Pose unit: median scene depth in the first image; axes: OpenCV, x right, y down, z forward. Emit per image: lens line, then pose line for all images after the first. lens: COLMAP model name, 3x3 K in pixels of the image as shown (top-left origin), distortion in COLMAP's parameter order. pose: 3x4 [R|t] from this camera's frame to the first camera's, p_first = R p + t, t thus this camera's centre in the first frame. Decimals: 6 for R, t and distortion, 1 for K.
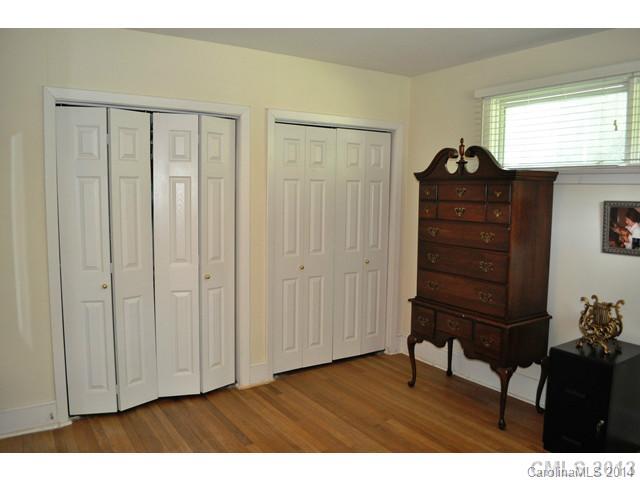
lens RADIAL K [[511.1, 0, 317.8], [0, 511.1, 243.7], [0, 0, 1]] dist [-0.082074, 0.021172]
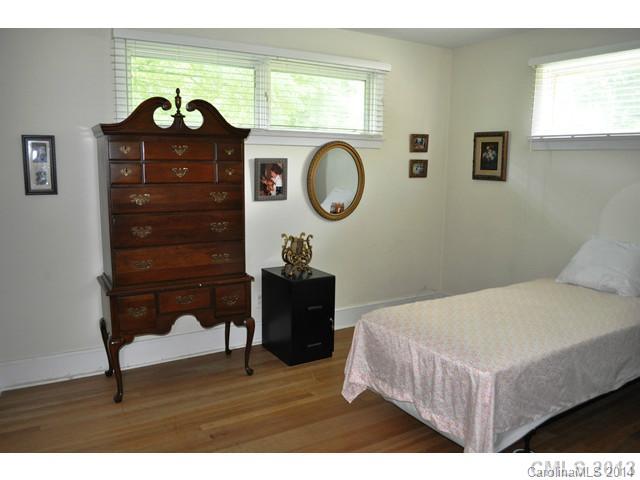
lens RADIAL K [[511.1, 0, 318.2], [0, 511.1, 240.3], [0, 0, 1]] dist [-0.082074, 0.021172]
pose [[0.022407, -0.157236, 0.987307, -0.627650], [0.093386, 0.983566, 0.154521, -0.062350], [-0.995378, 0.088739, 0.036722, 0.763911]]
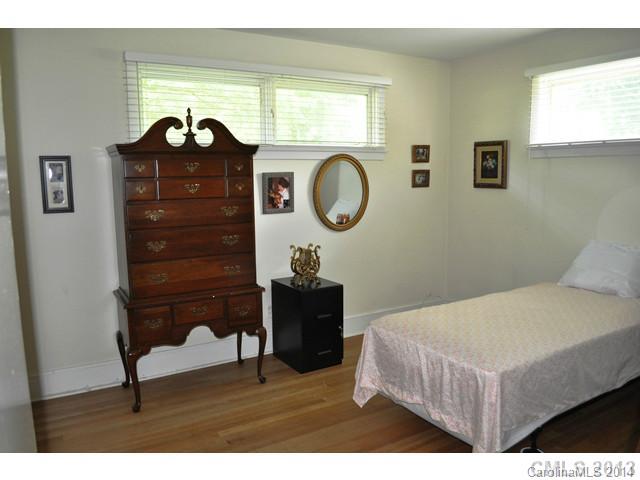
lens RADIAL K [[511.1, 0, 318.4], [0, 511.1, 240.4], [0, 0, 1]] dist [-0.082074, 0.021172]
pose [[0.024253, -0.137720, 0.990174, -0.662597], [0.117403, 0.984004, 0.133986, -0.068900], [-0.992788, 0.113000, 0.040034, 0.772489]]
